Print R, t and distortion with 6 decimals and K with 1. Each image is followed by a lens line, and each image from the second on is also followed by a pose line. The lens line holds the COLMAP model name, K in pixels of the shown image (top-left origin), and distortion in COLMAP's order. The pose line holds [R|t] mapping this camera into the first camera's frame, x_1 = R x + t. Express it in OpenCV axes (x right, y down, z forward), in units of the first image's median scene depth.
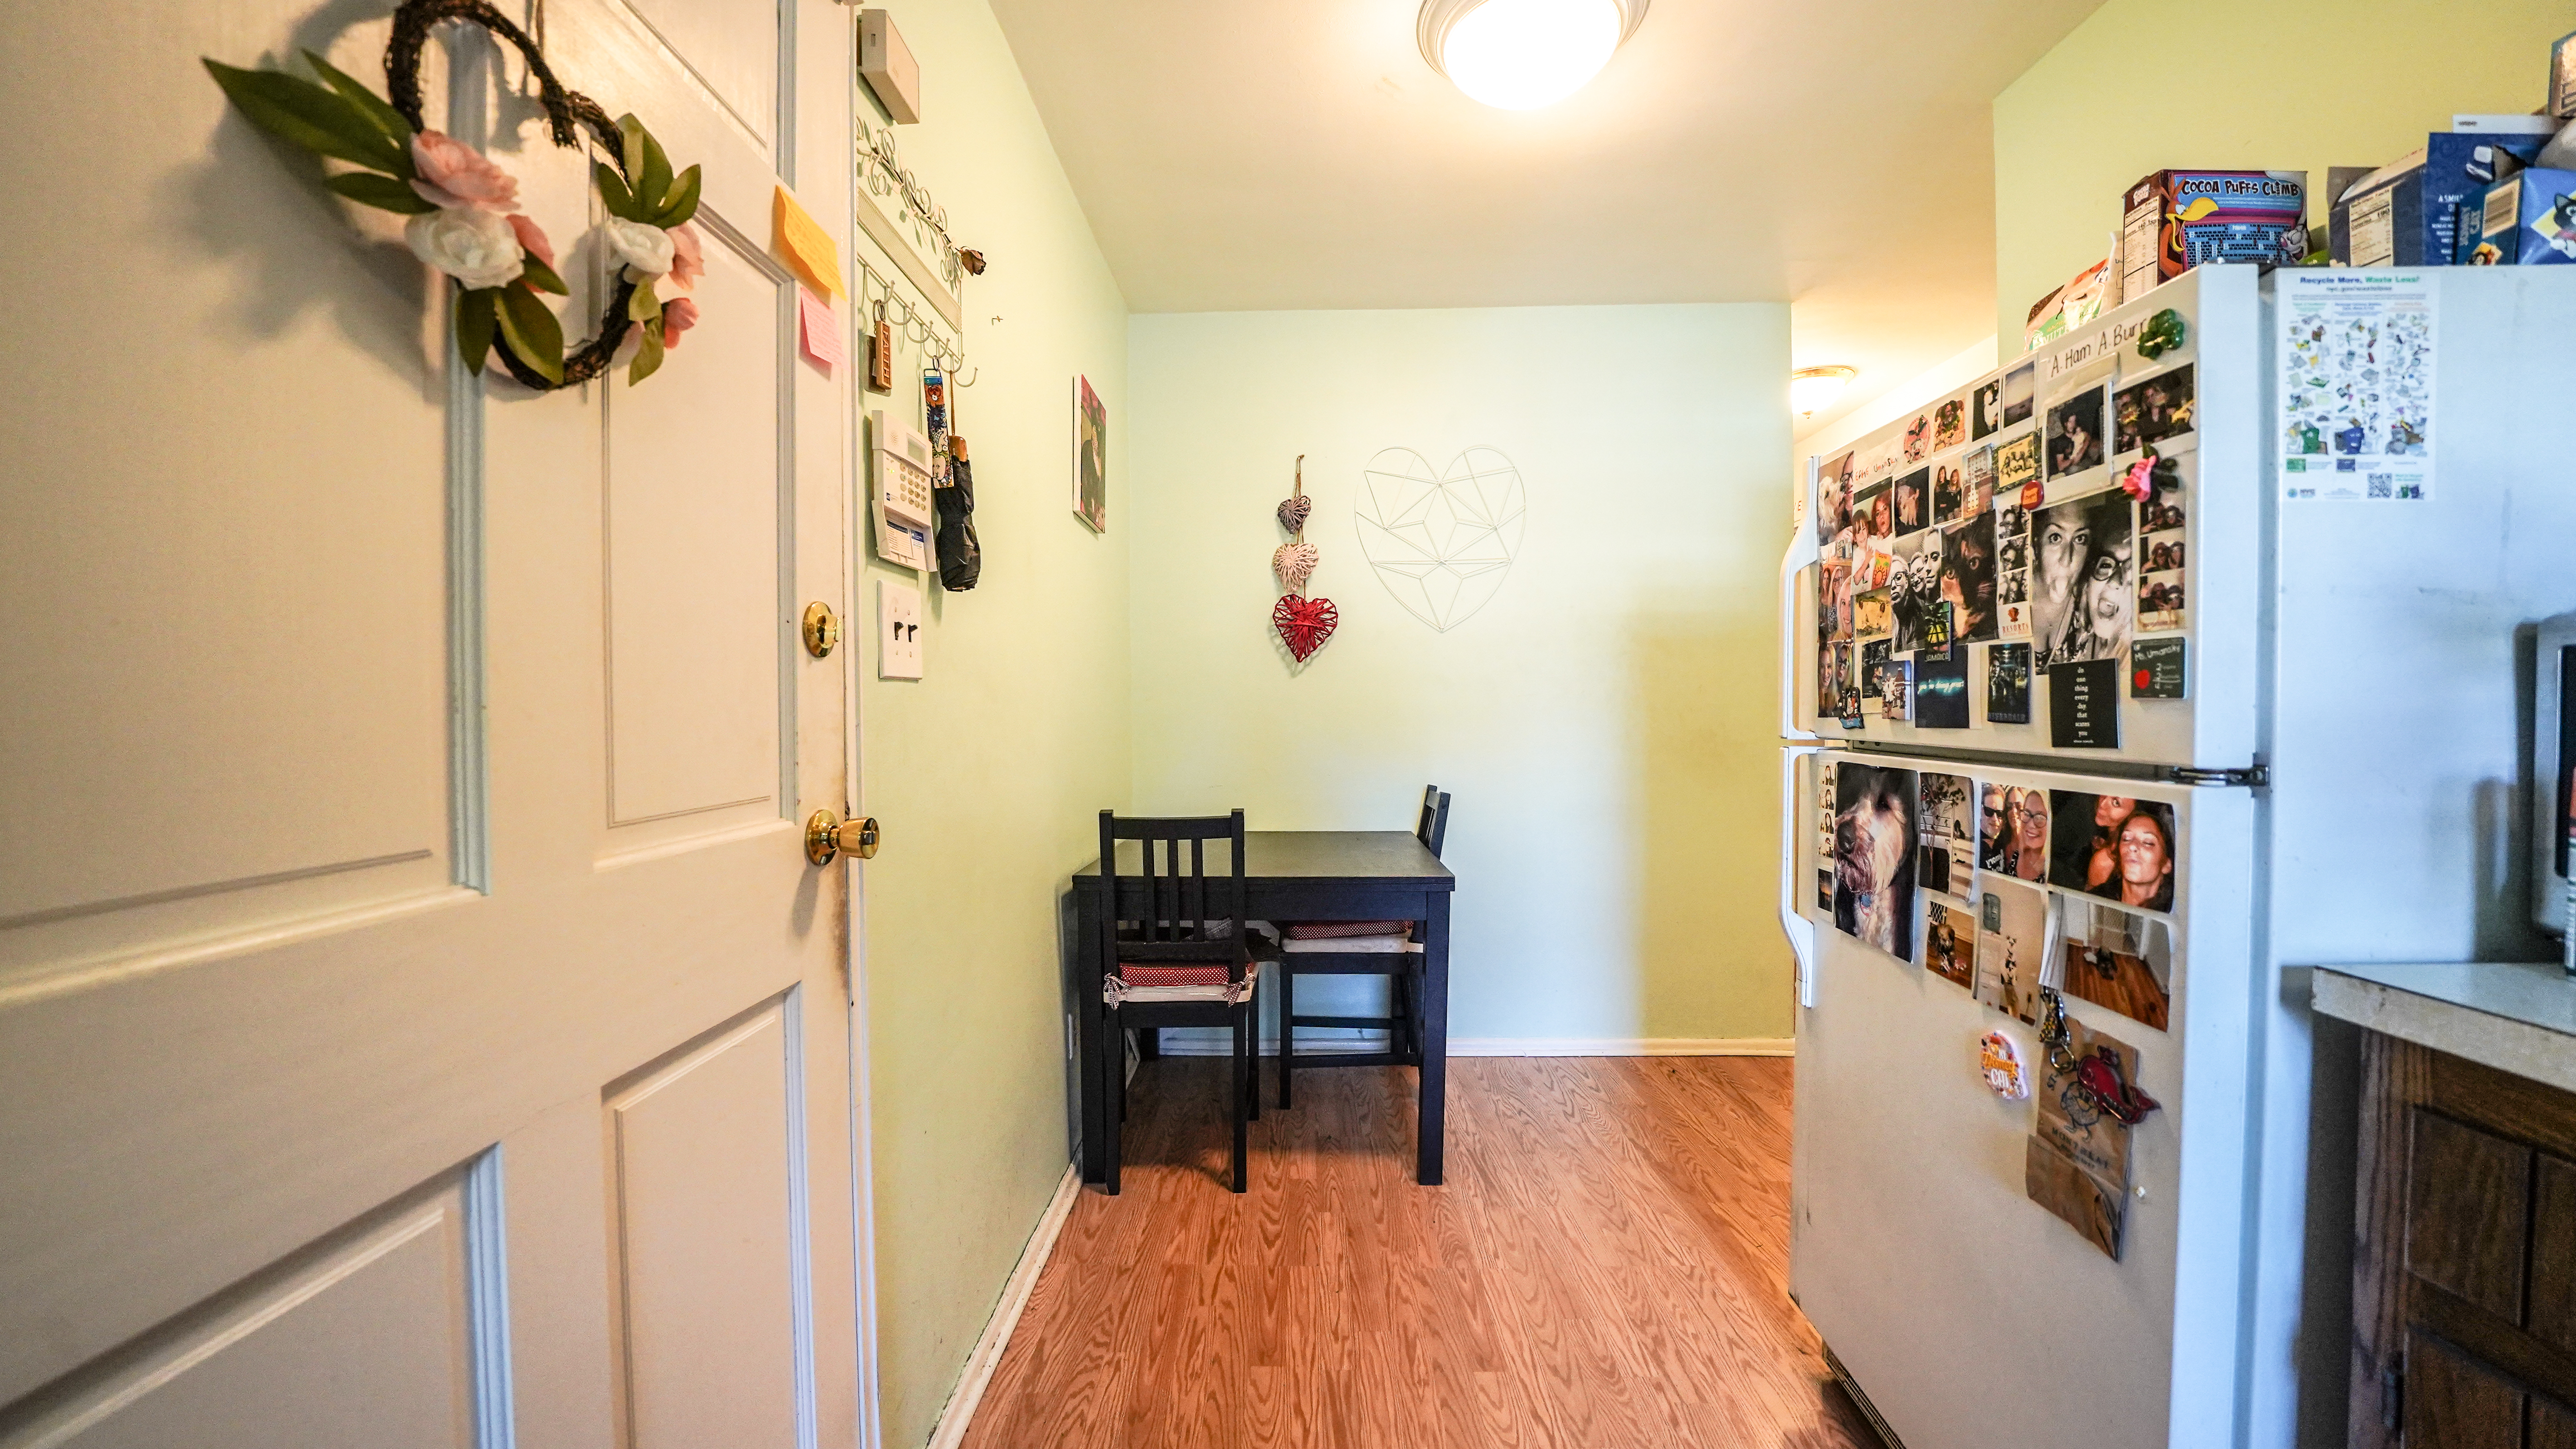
lens RADIAL K [[948.5, 0, 1288.0], [0, 948.5, 724.5], [0, 0, 1]] dist [-0.011505, -0.000014]
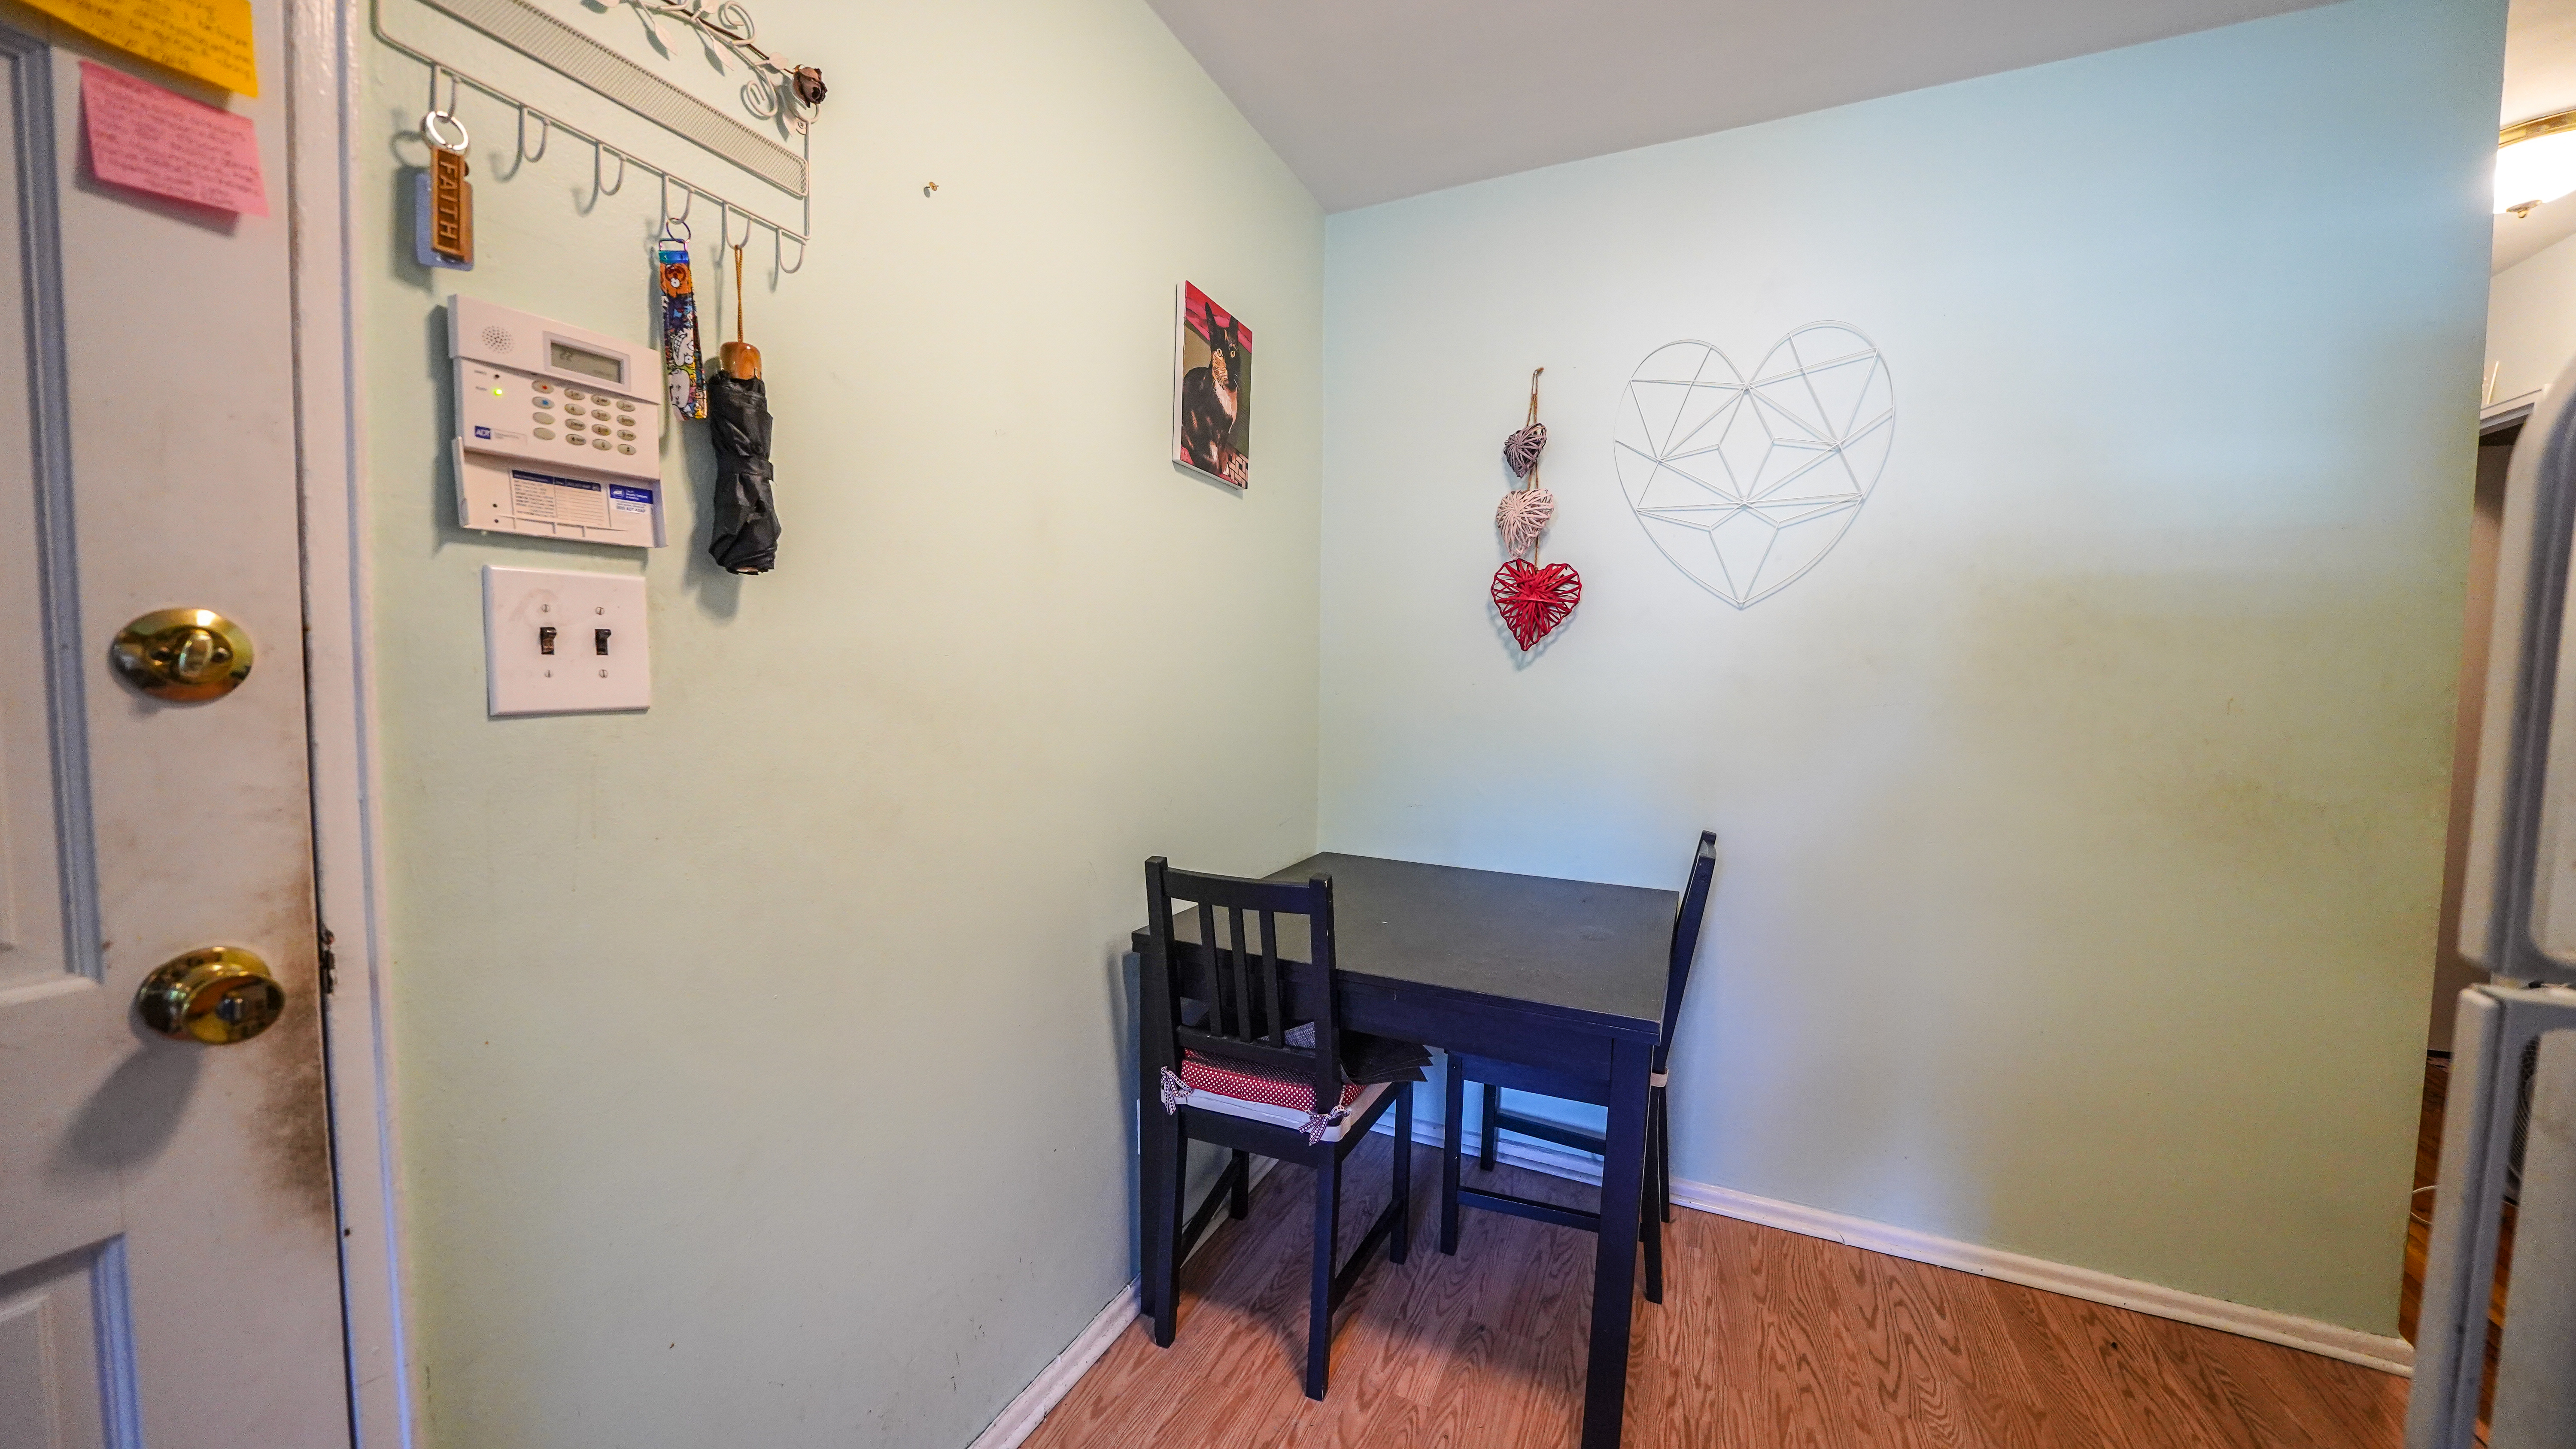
lens RADIAL K [[899.6, 0, 1288.0], [0, 899.6, 724.5], [0, 0, 1]] dist [-0.026275, 0.003306]
pose [[0.910644, 0.044653, -0.410771, 0.168435], [-0.027335, 0.998476, 0.047939, -0.046112], [0.412286, -0.032427, 0.910477, 0.353723]]
